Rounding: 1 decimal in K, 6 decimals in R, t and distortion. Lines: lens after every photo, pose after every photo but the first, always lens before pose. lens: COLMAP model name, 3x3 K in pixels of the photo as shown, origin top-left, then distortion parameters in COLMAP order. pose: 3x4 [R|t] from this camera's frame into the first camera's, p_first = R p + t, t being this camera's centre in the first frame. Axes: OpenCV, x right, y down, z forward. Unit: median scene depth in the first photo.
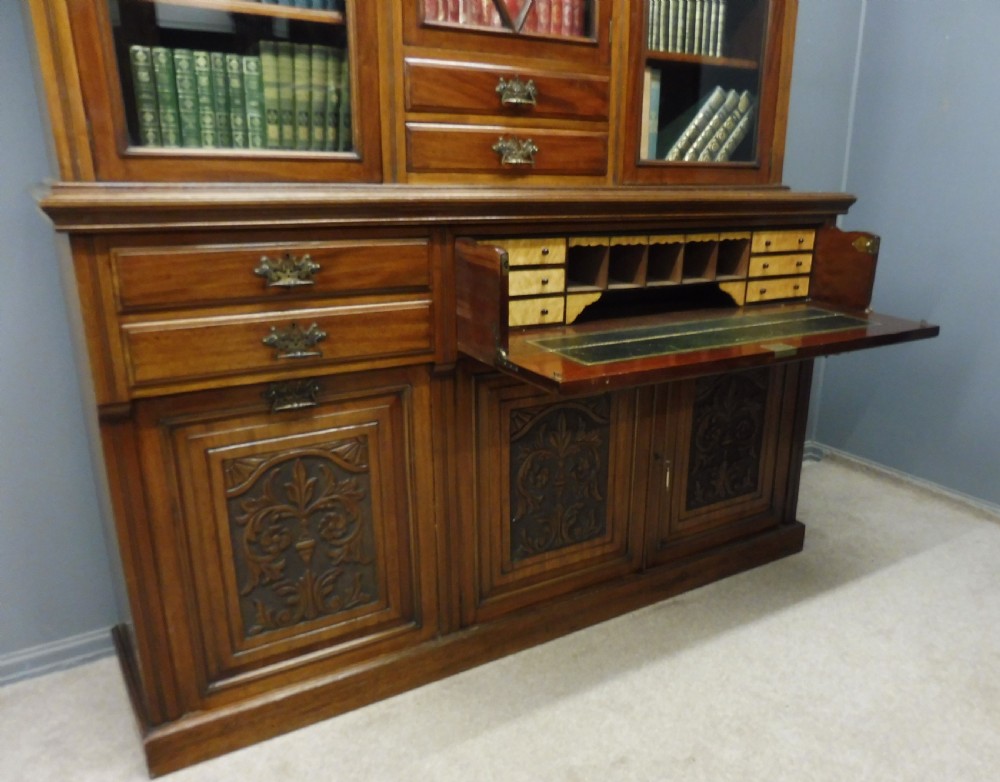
lens RADIAL K [[824.6, 0, 568.8], [0, 824.6, 433.3], [0, 0, 1]] dist [-0.044183, 0.012552]
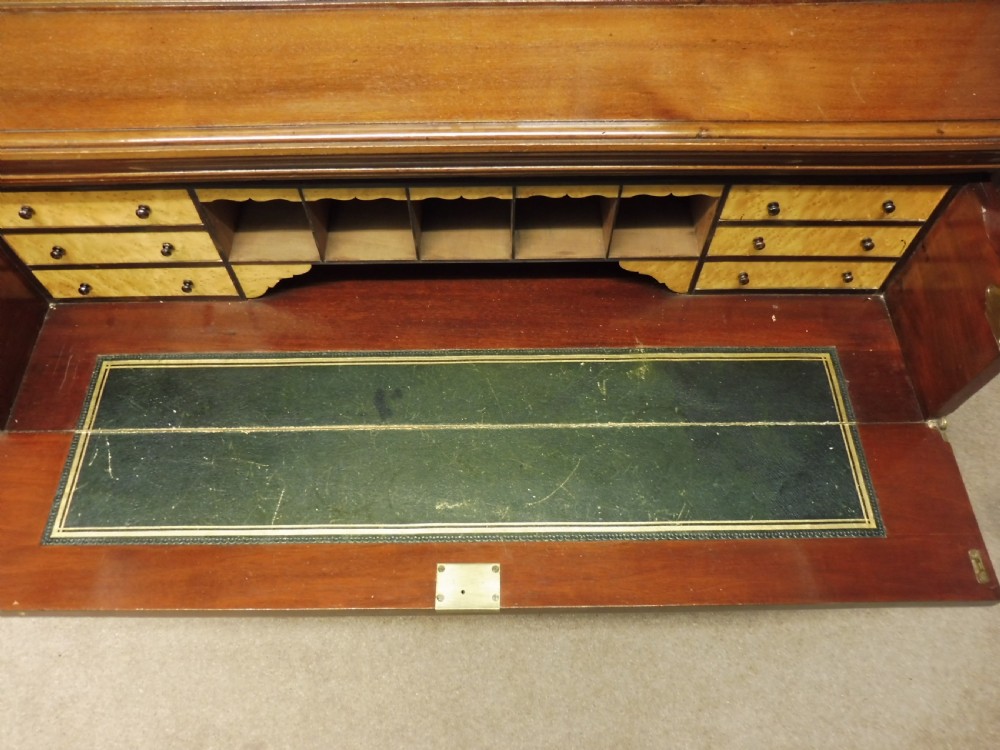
lens RADIAL K [[728.6, 0, 498.3], [0, 728.6, 388.5], [0, 0, 1]] dist [-0.042739, 0.011246]
pose [[0.832097, 0.462568, -0.306016, 0.352149], [-0.154360, 0.723091, 0.673285, -0.491636], [0.532717, -0.513002, 0.673084, 0.788523]]
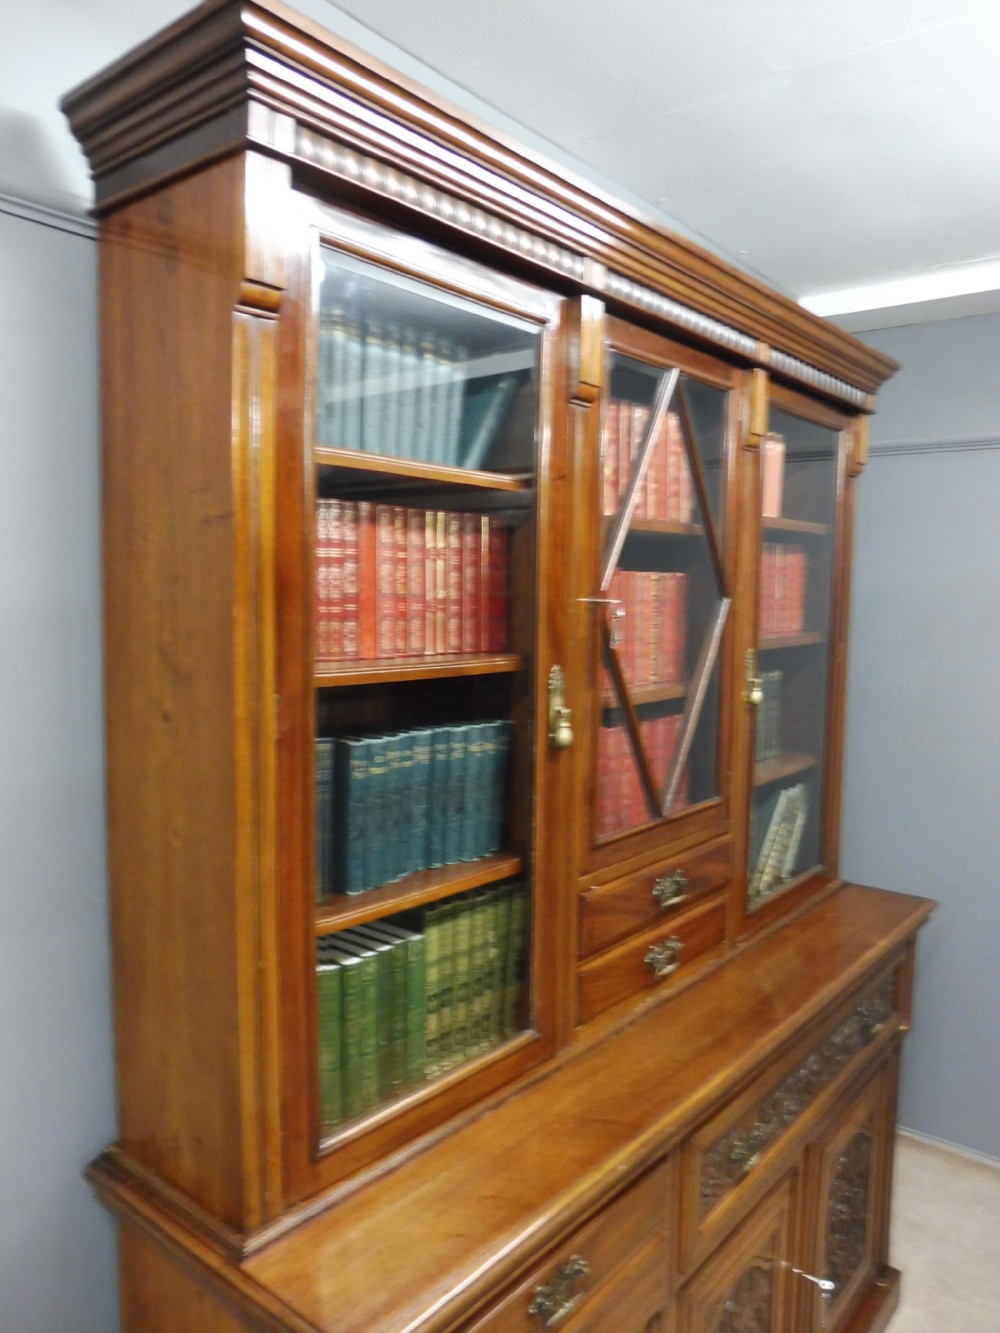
lens RADIAL K [[972.8, 0, 500.0], [0, 972.8, 666.5], [0, 0, 1]] dist [-0.043080, 0.005531]
pose [[0.961783, -0.034476, 0.271634, -0.511682], [0.097410, 0.970223, -0.221760, -0.464902], [-0.255900, 0.239745, 0.936503, 0.094759]]
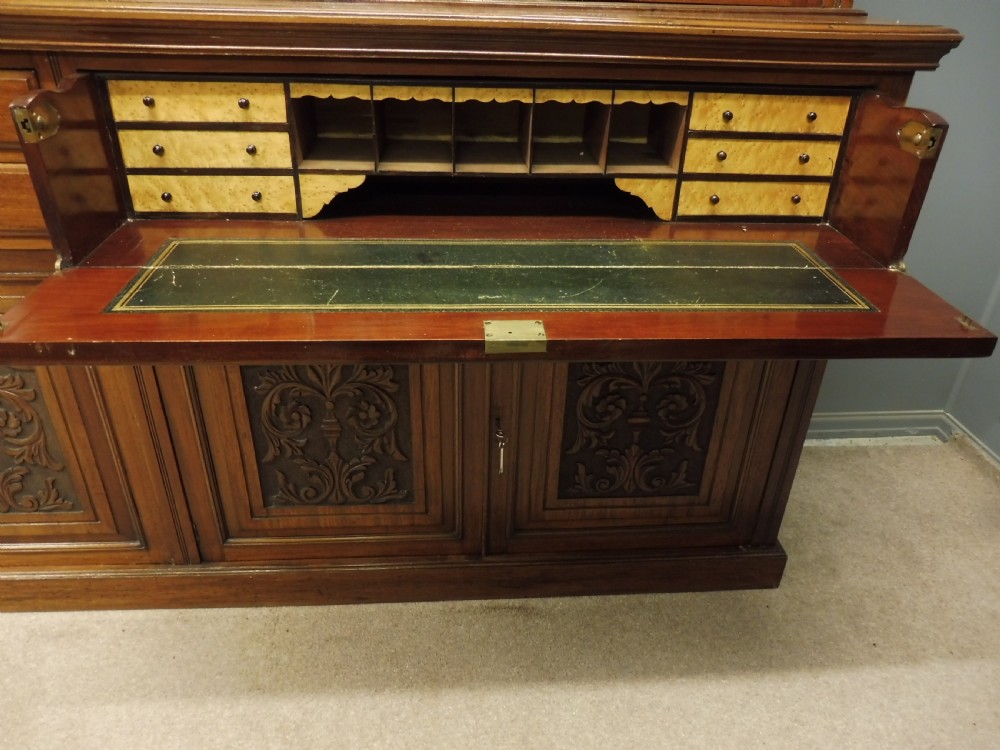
lens RADIAL K [[732.0, 0, 499.3], [0, 732.0, 387.1], [0, 0, 1]] dist [-0.058656, 0.043792]
pose [[0.862483, 0.257631, -0.435602, 0.464063], [-0.168521, 0.957809, 0.232817, -0.179658], [0.477204, -0.127393, 0.869510, 0.595026]]
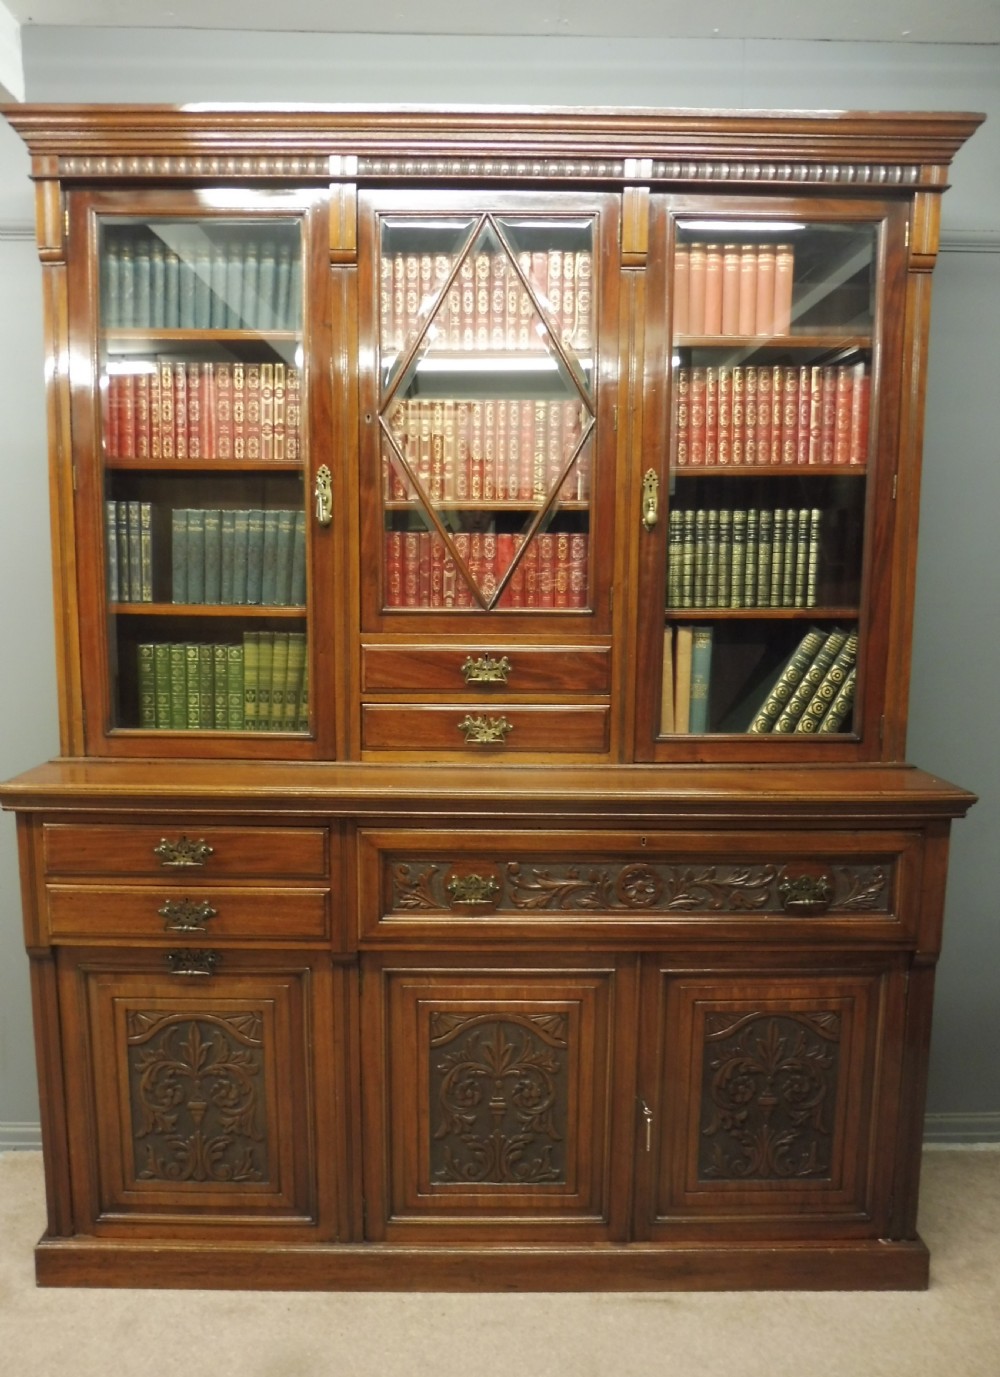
lens RADIAL K [[987.9, 0, 477.0], [0, 987.9, 689.1], [0, 0, 1]] dist [-0.036989, -0.024807]
pose [[0.827813, 0.051079, -0.558673, 0.605600], [-0.165851, 0.973616, -0.156732, -0.230628], [0.535928, 0.222401, 0.814444, 0.076645]]
